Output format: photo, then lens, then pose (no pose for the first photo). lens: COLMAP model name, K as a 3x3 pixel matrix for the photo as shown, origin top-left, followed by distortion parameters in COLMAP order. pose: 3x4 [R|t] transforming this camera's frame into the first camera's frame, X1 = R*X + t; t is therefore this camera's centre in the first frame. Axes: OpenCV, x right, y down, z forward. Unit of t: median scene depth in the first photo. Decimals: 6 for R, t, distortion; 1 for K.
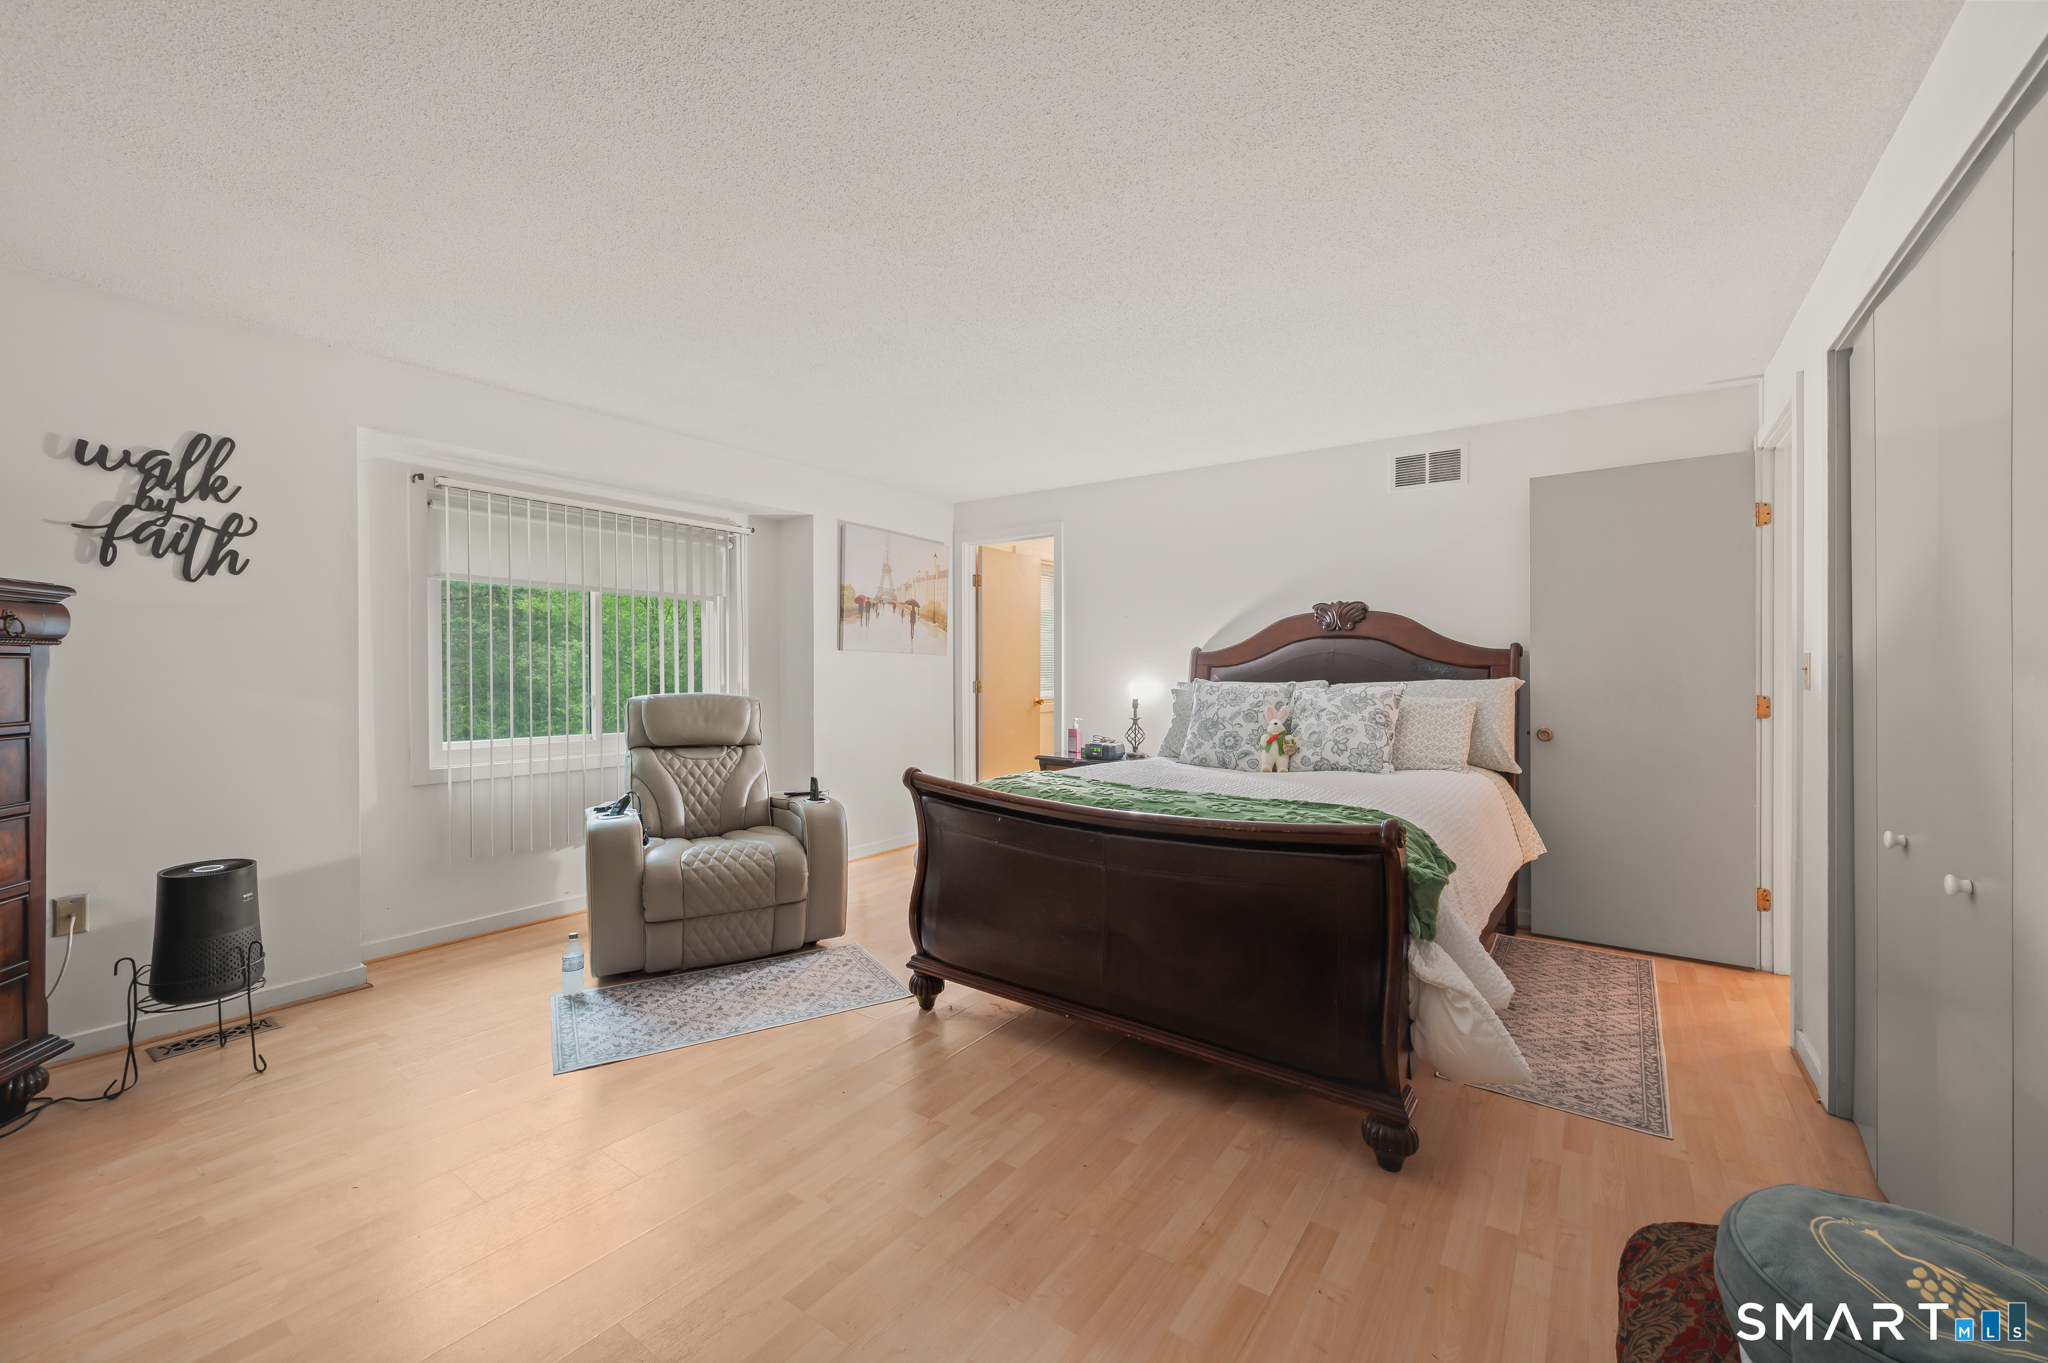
lens RADIAL K [[802.6, 0, 1024.0], [0, 802.6, 681.5], [0, 0, 1]] dist [-0.000702, -0.000069]
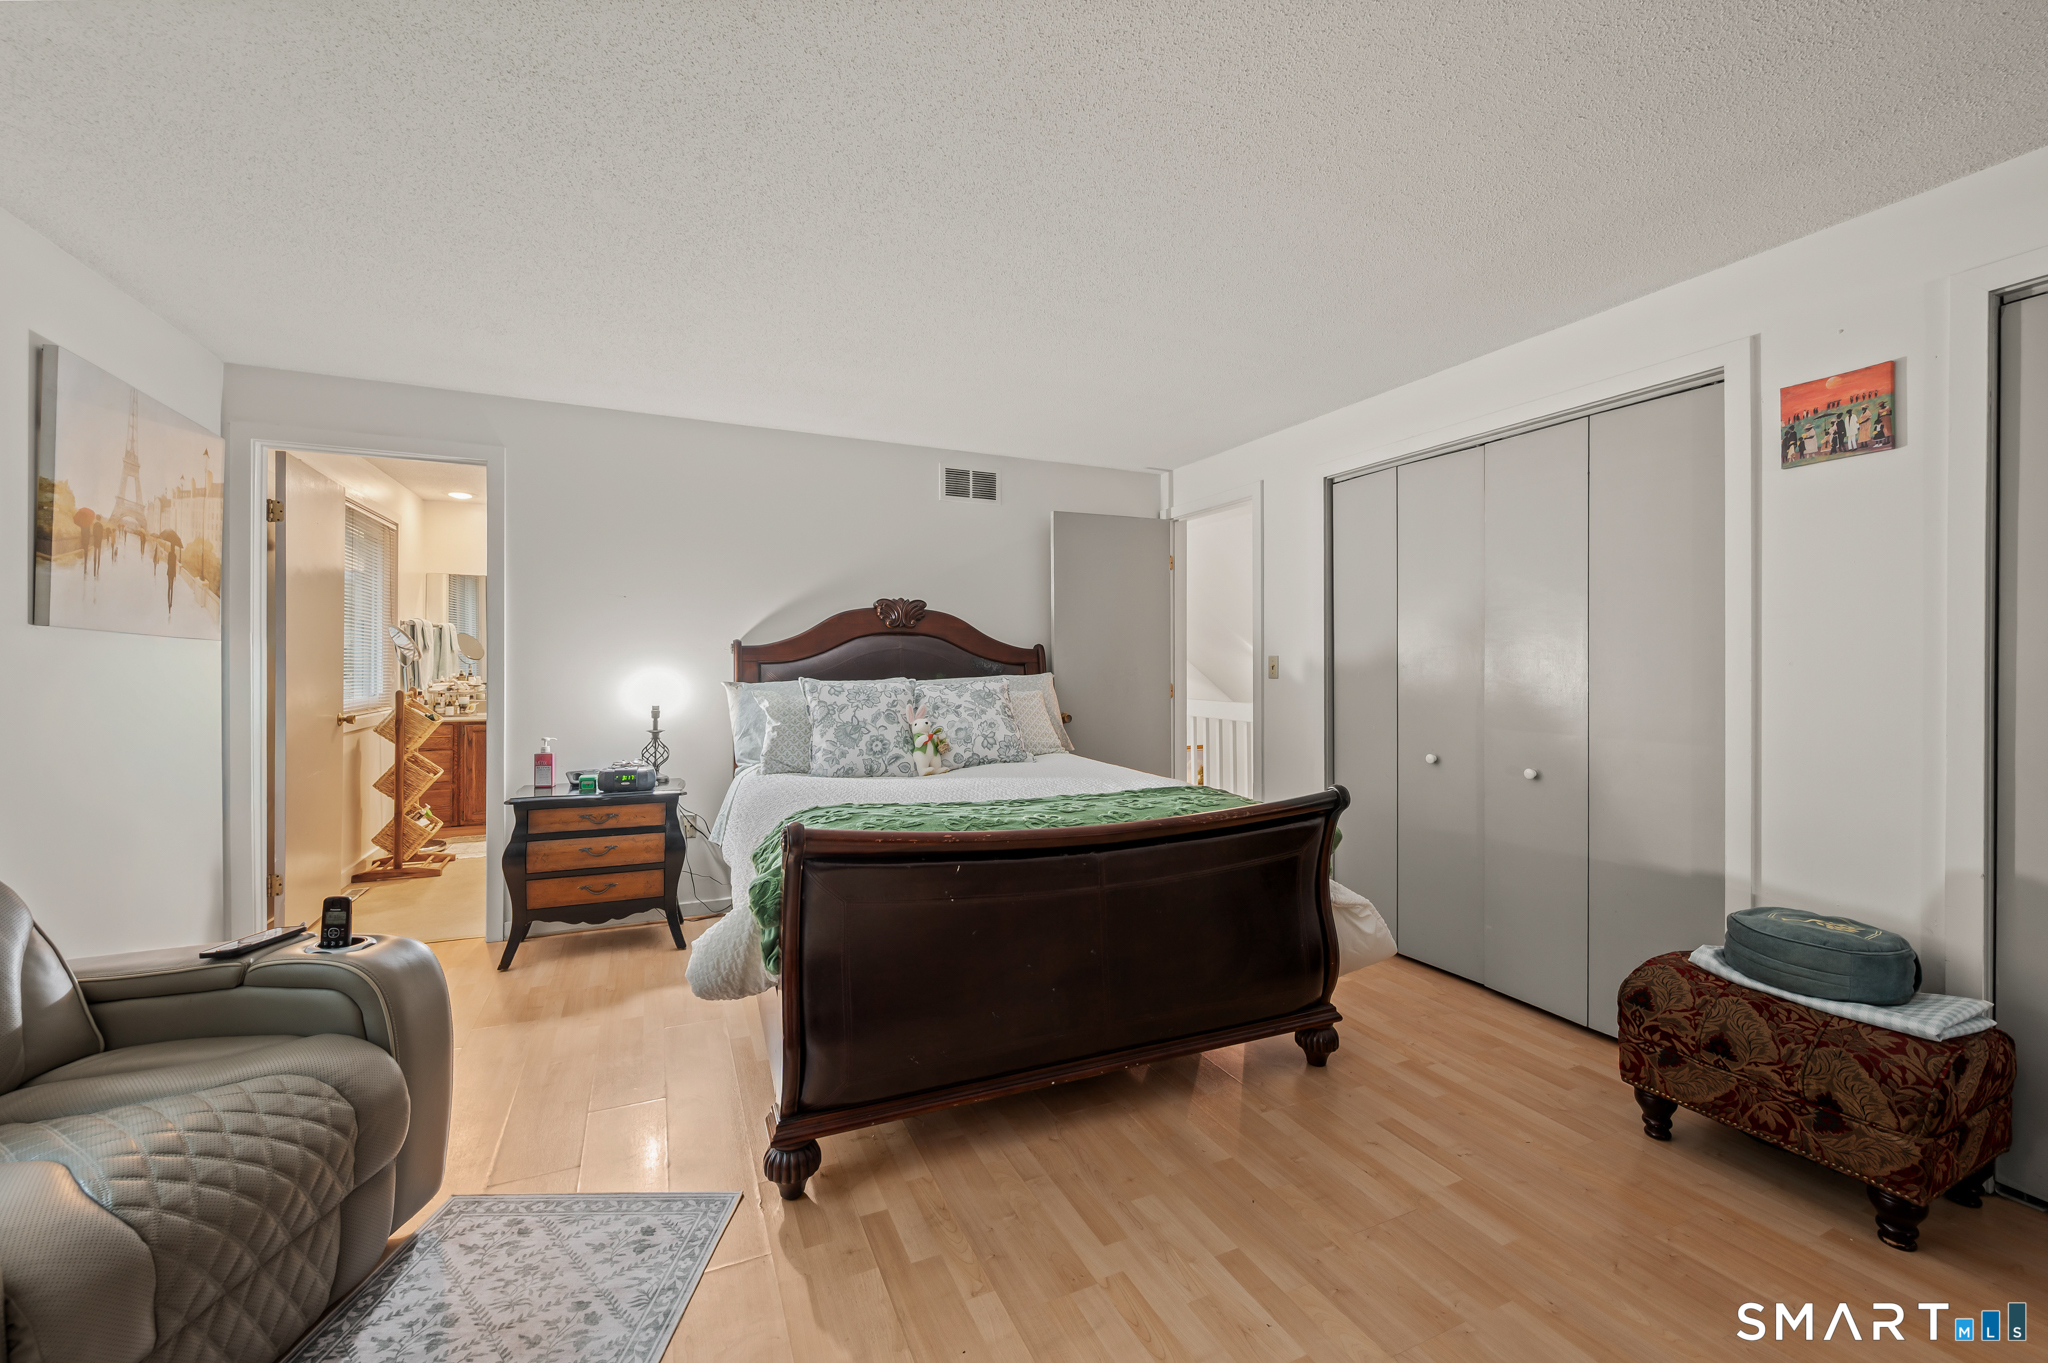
lens RADIAL K [[817.4, 0, 1025.0], [0, 817.4, 673.1], [0, 0, 1]] dist [0.000718, 0.000159]
pose [[0.500349, -0.009267, 0.865774, -0.456292], [0.014536, 0.999892, 0.002302, -0.007534], [-0.865702, 0.011433, 0.500430, 0.391616]]
